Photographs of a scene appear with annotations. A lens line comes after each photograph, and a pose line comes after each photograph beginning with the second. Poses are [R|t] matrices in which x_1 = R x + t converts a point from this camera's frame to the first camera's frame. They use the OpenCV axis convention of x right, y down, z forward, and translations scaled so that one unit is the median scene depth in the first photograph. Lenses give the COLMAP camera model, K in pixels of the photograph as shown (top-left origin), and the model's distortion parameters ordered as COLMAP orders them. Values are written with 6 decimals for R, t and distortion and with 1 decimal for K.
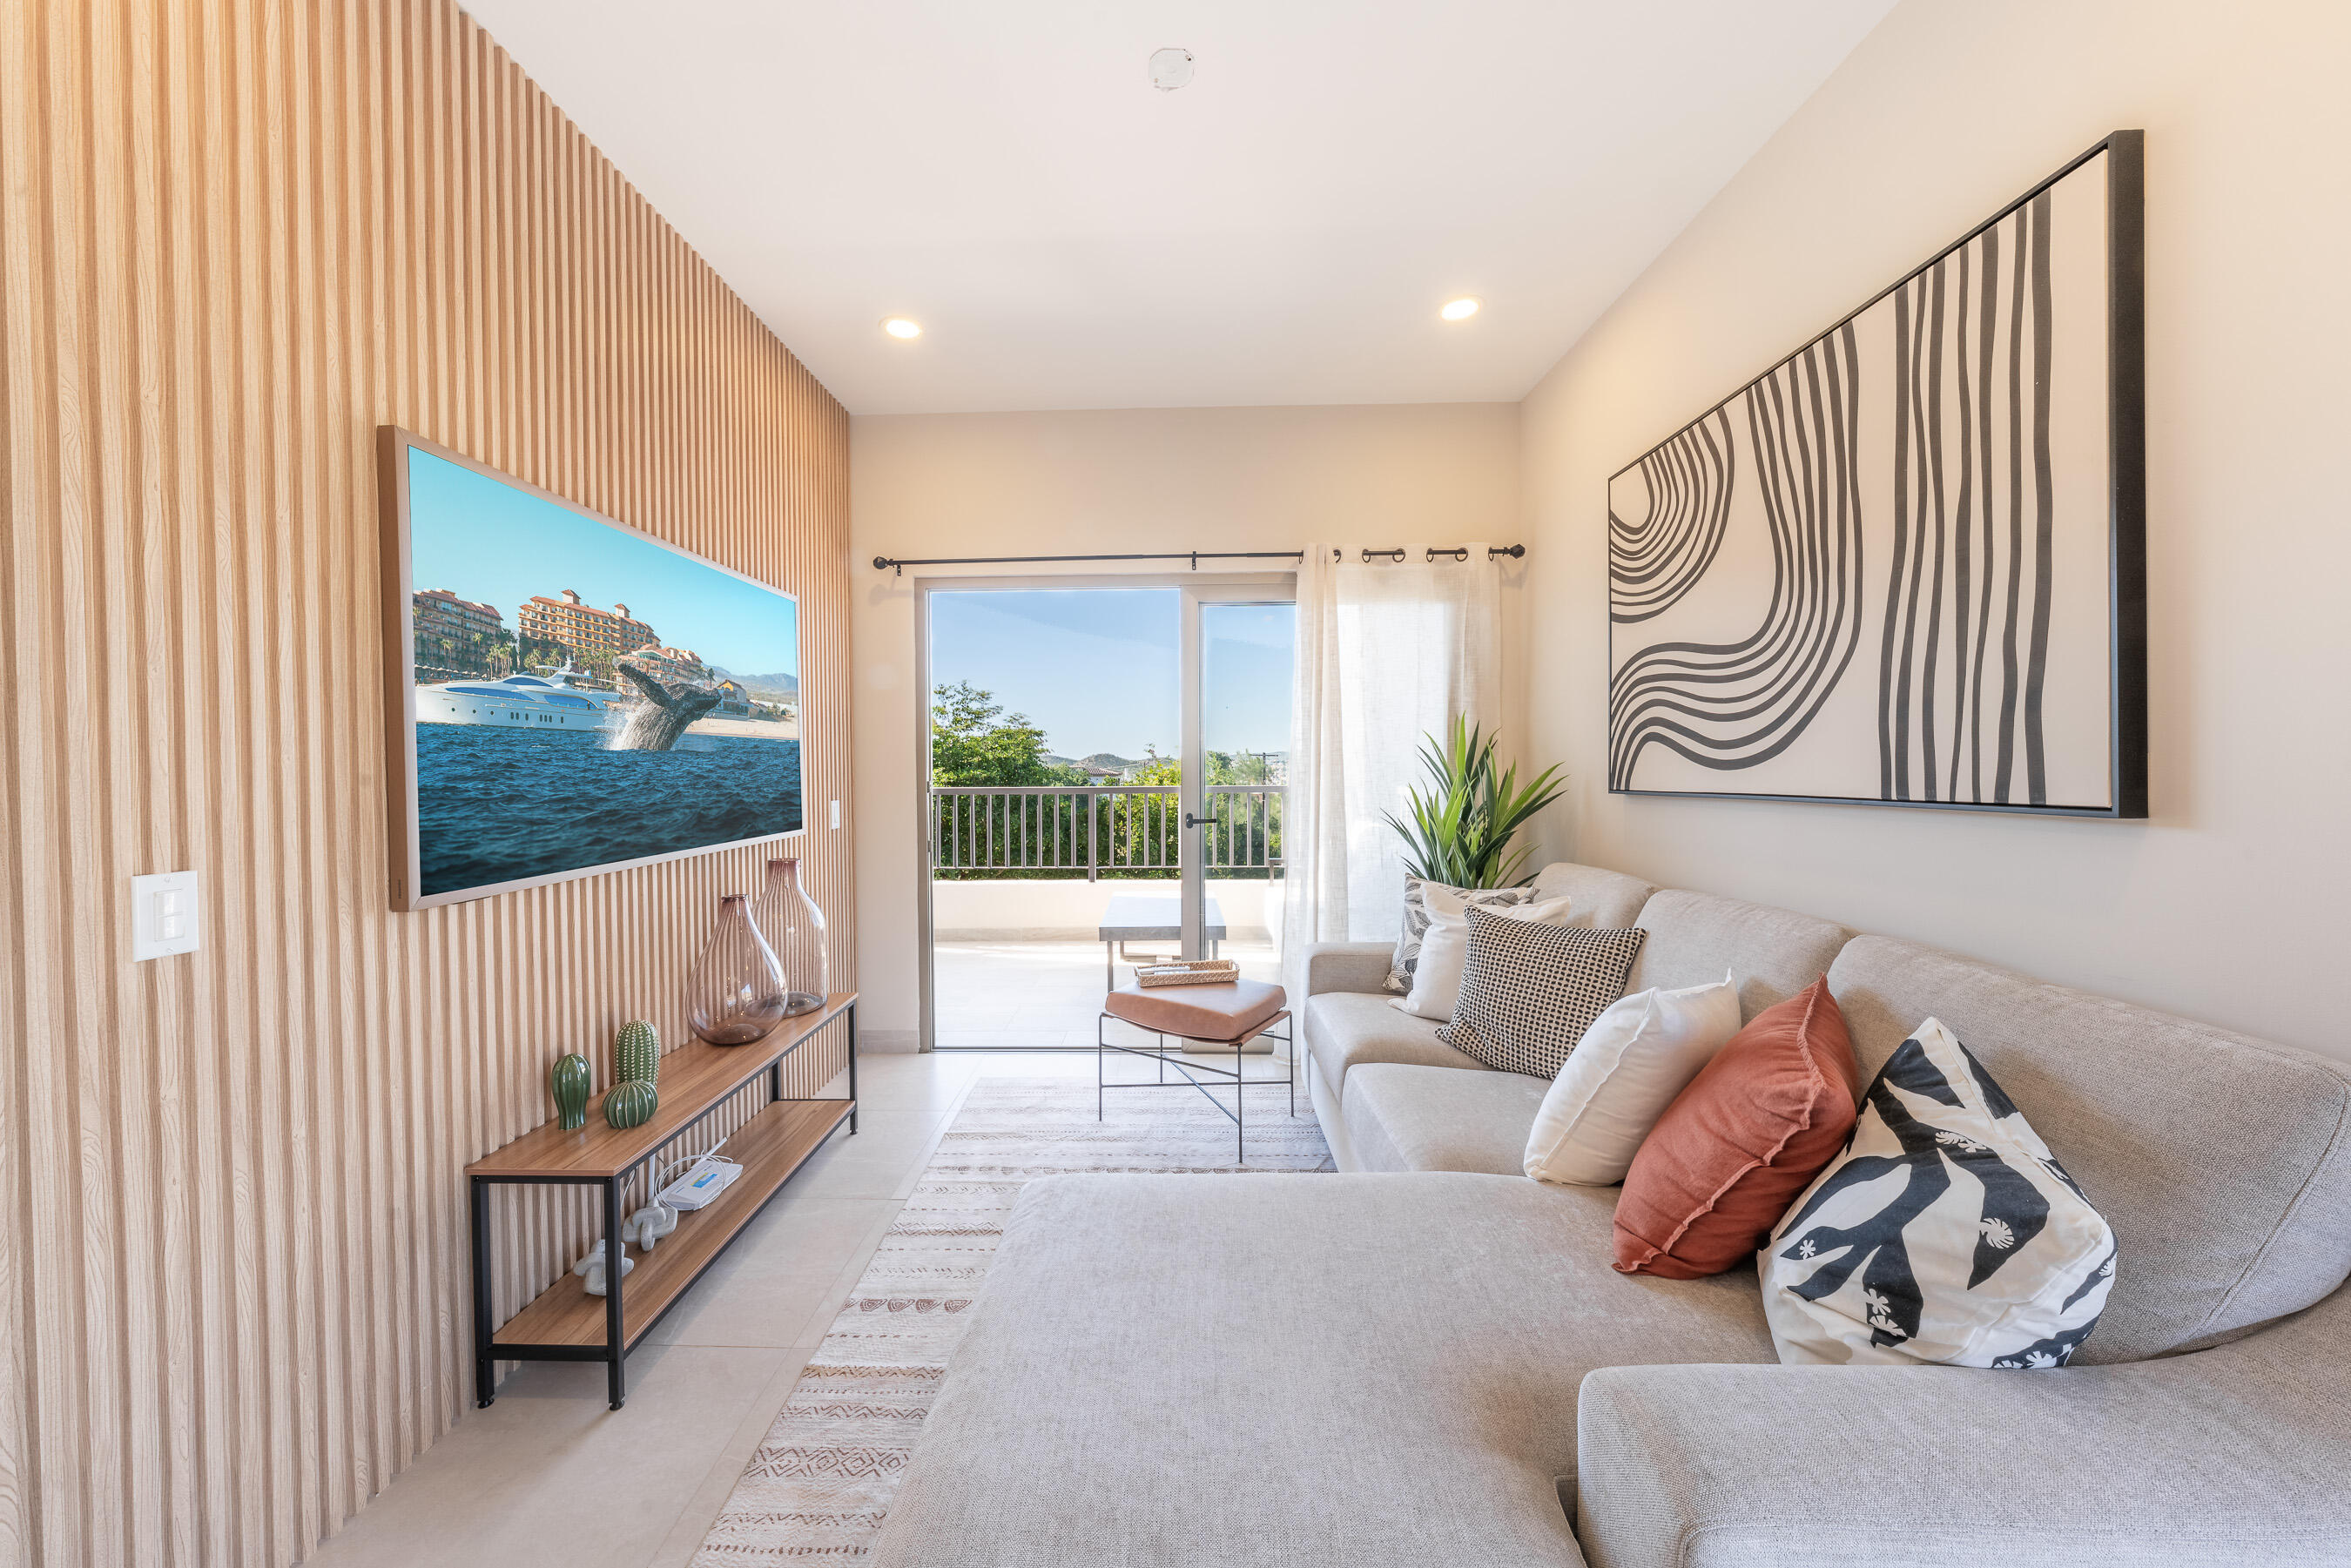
lens RADIAL K [[795.1, 0, 1157.7], [0, 795.1, 781.3], [0, 0, 1]] dist [-0.000551, -0.000048]
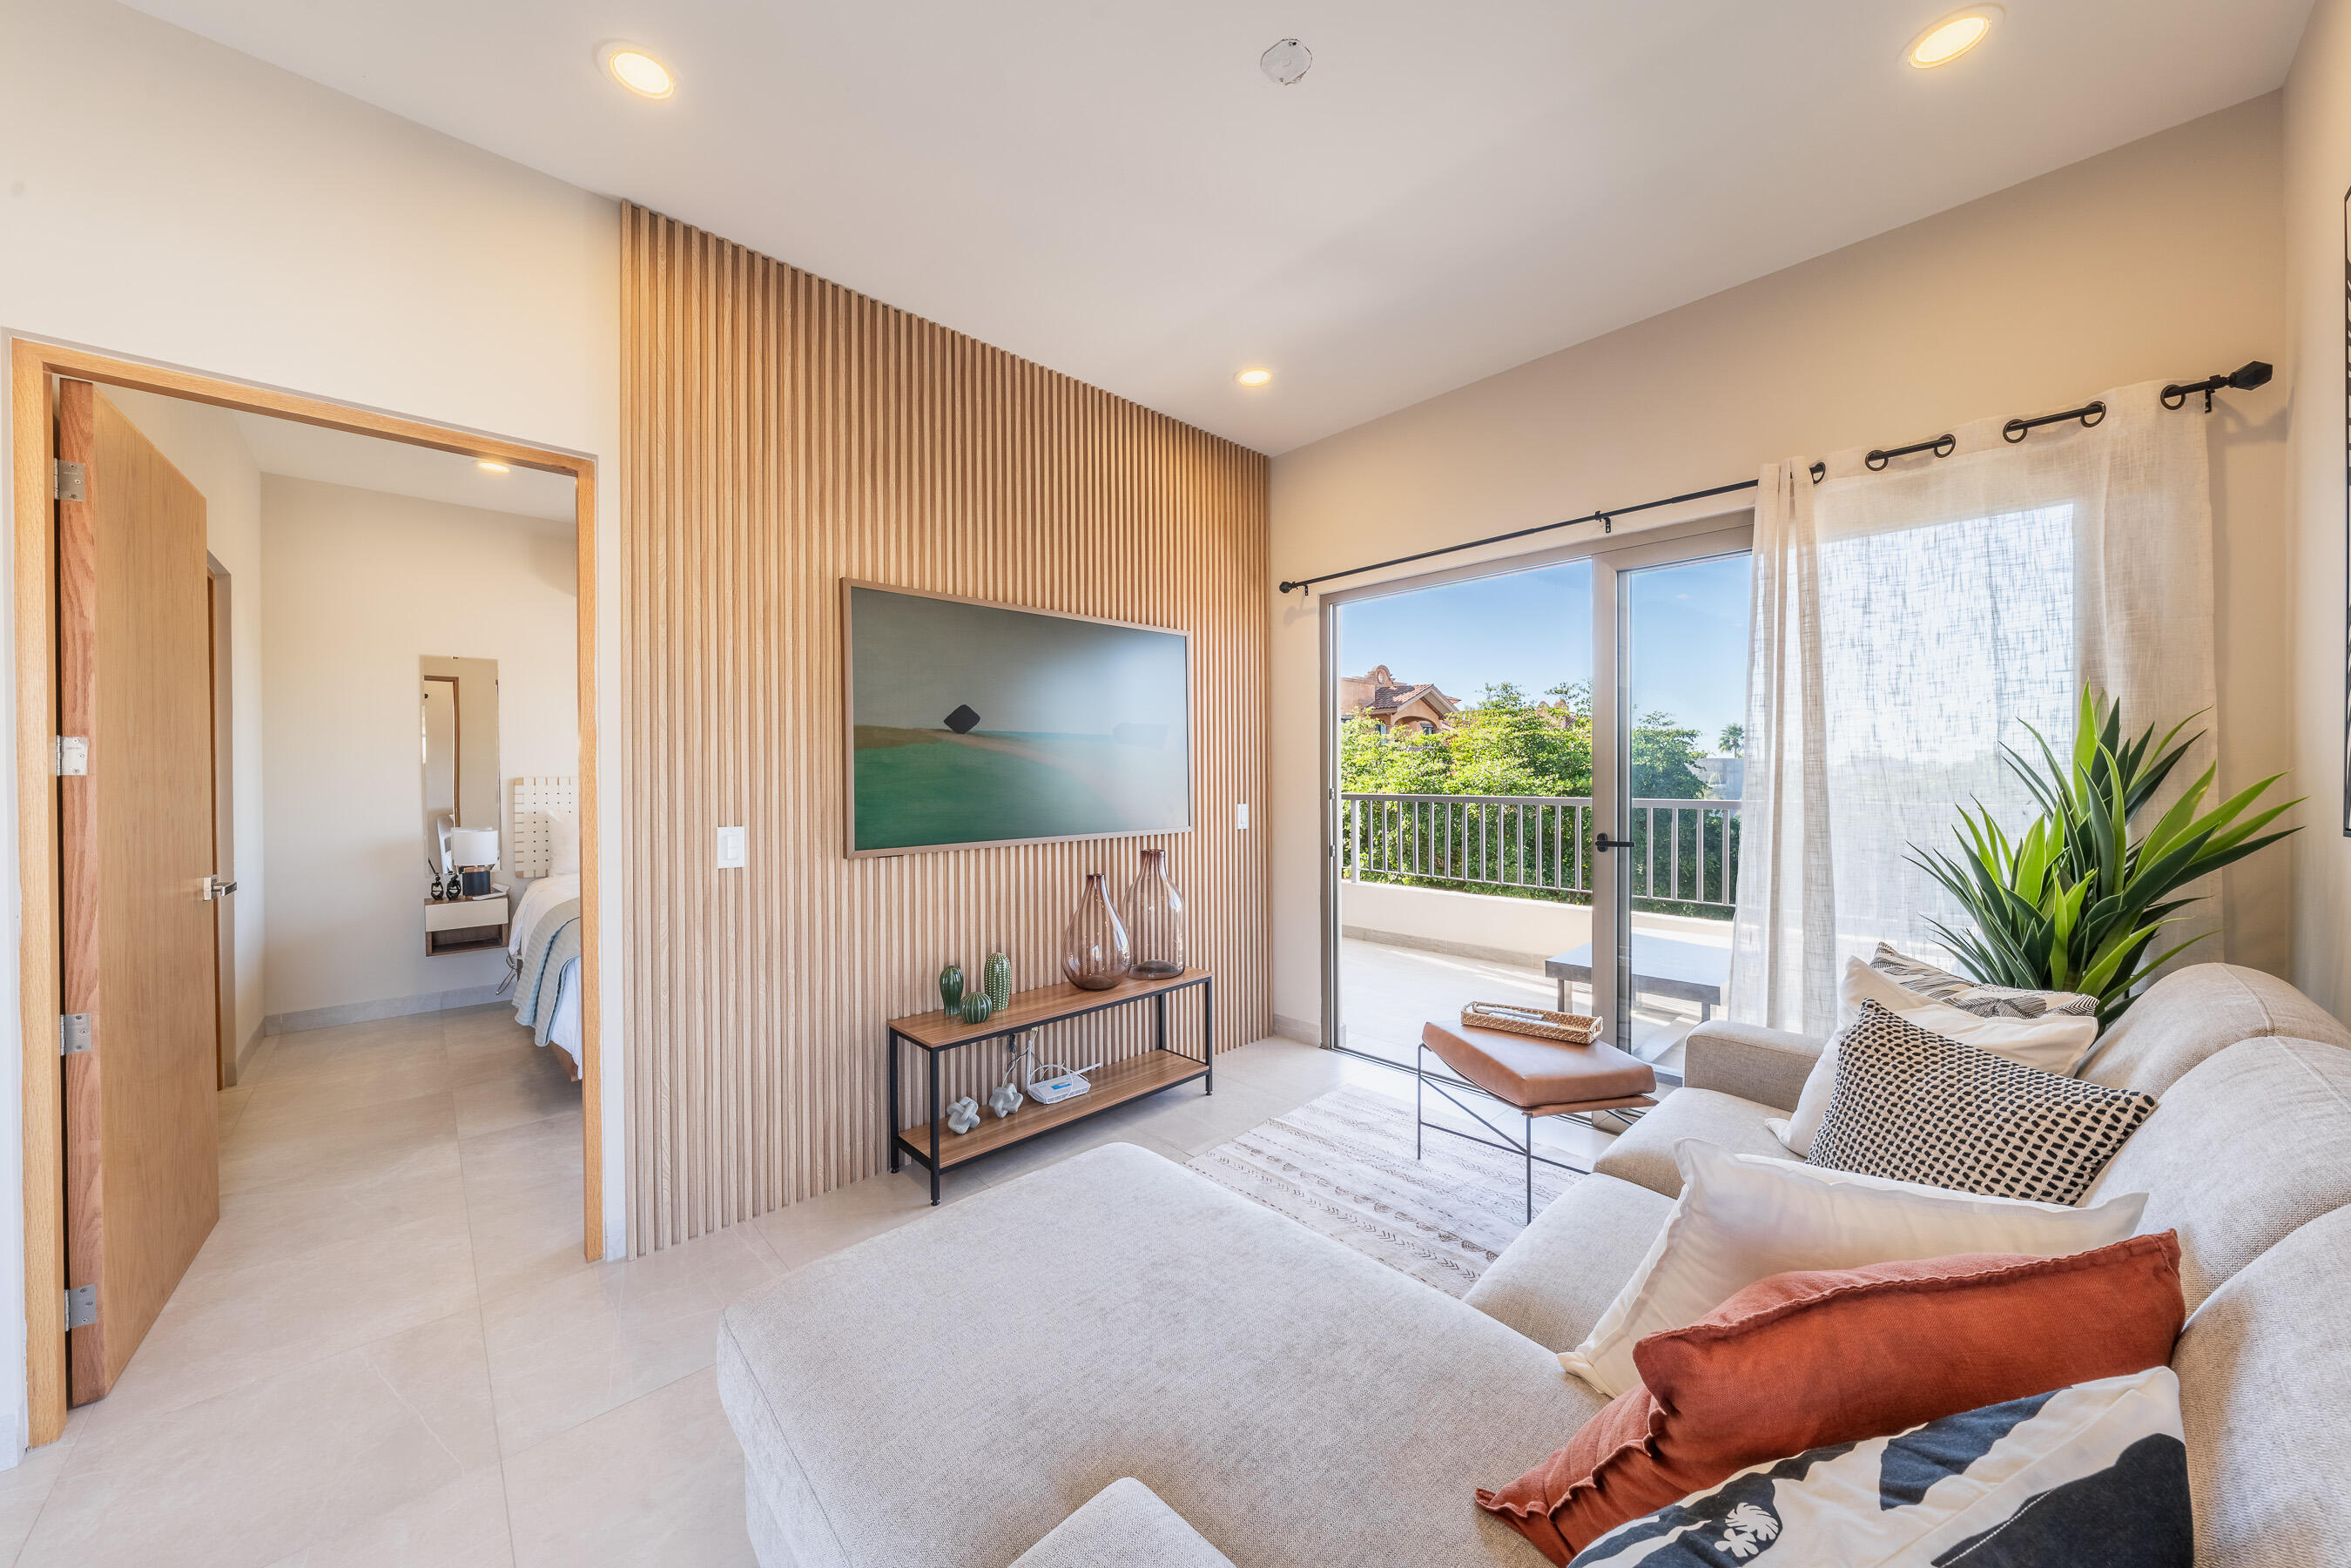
lens RADIAL K [[803.8, 0, 1162.8], [0, 803.8, 779.8], [0, 0, 1]] dist [-0.000303, -0.000045]
pose [[0.707304, 0.010433, -0.706833, 0.375713], [-0.015966, 0.999872, -0.001219, -0.007666], [0.706729, 0.012148, 0.707380, 0.126291]]
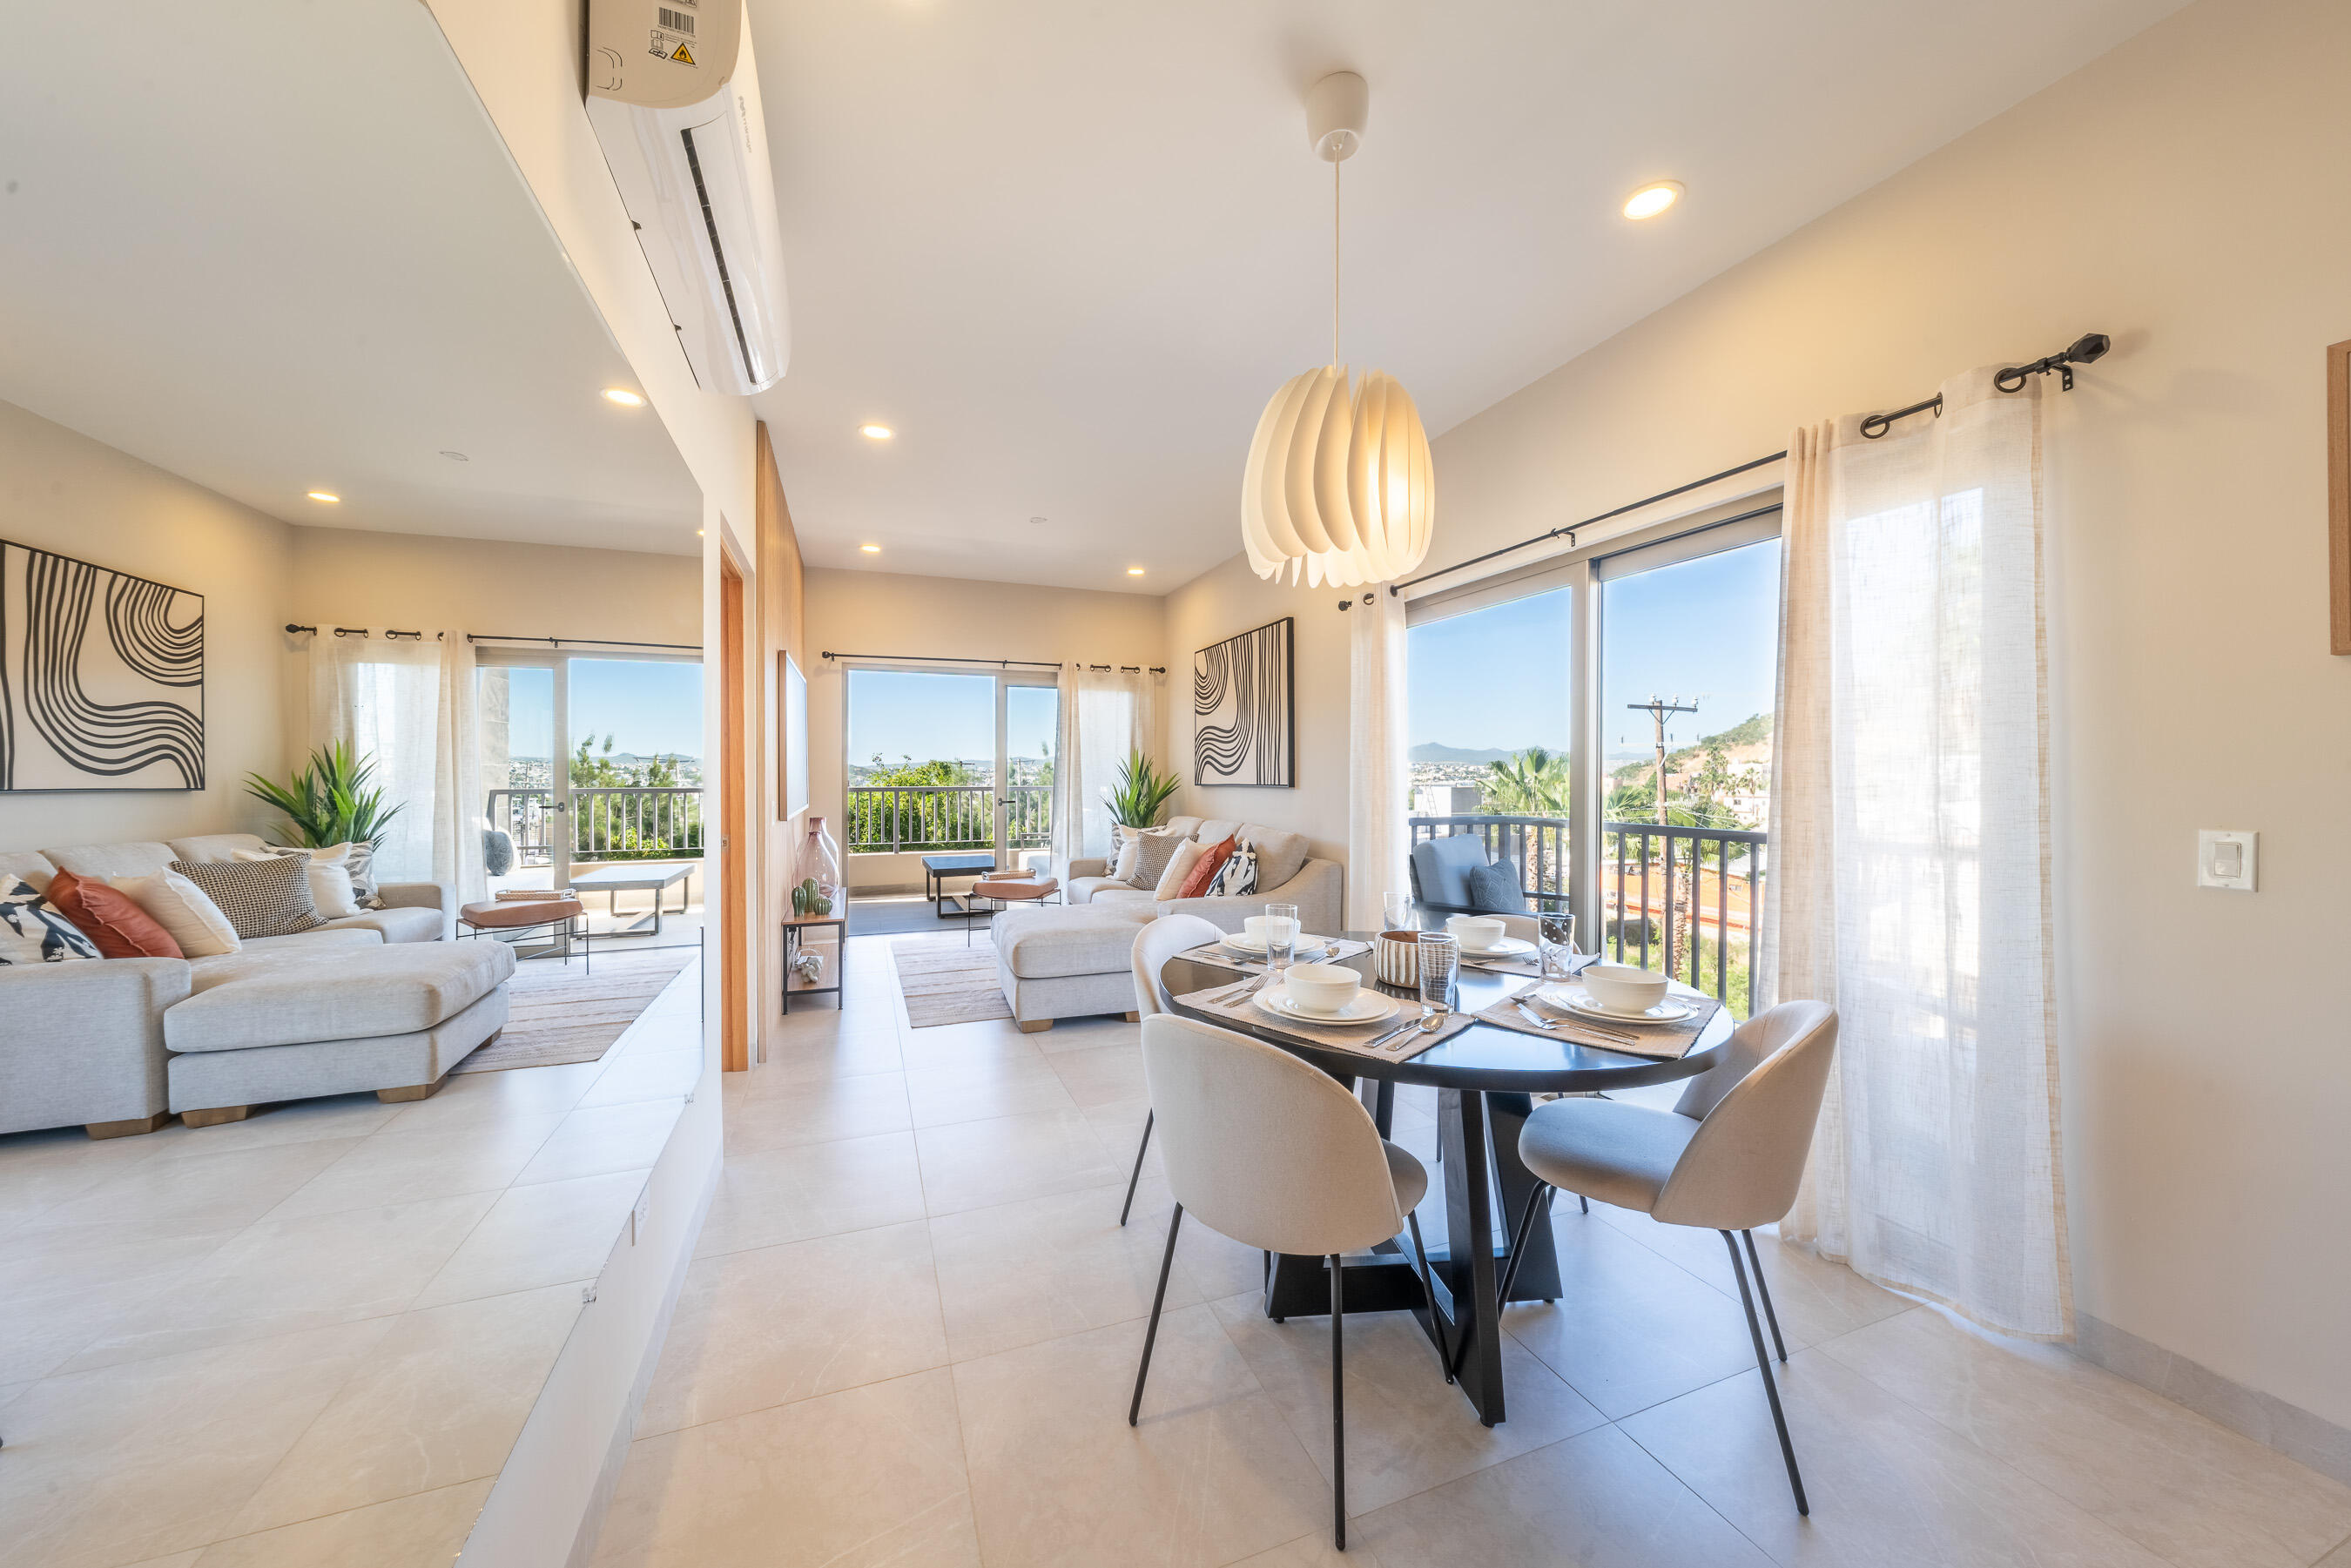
lens RADIAL K [[803.8, 0, 1162.8], [0, 803.8, 779.8], [0, 0, 1]] dist [-0.000303, -0.000045]
pose [[0.924309, 0.005625, 0.381604, -0.403211], [-0.001302, 0.999932, -0.011586, 0.023519], [-0.381643, 0.010212, 0.924253, -1.094471]]
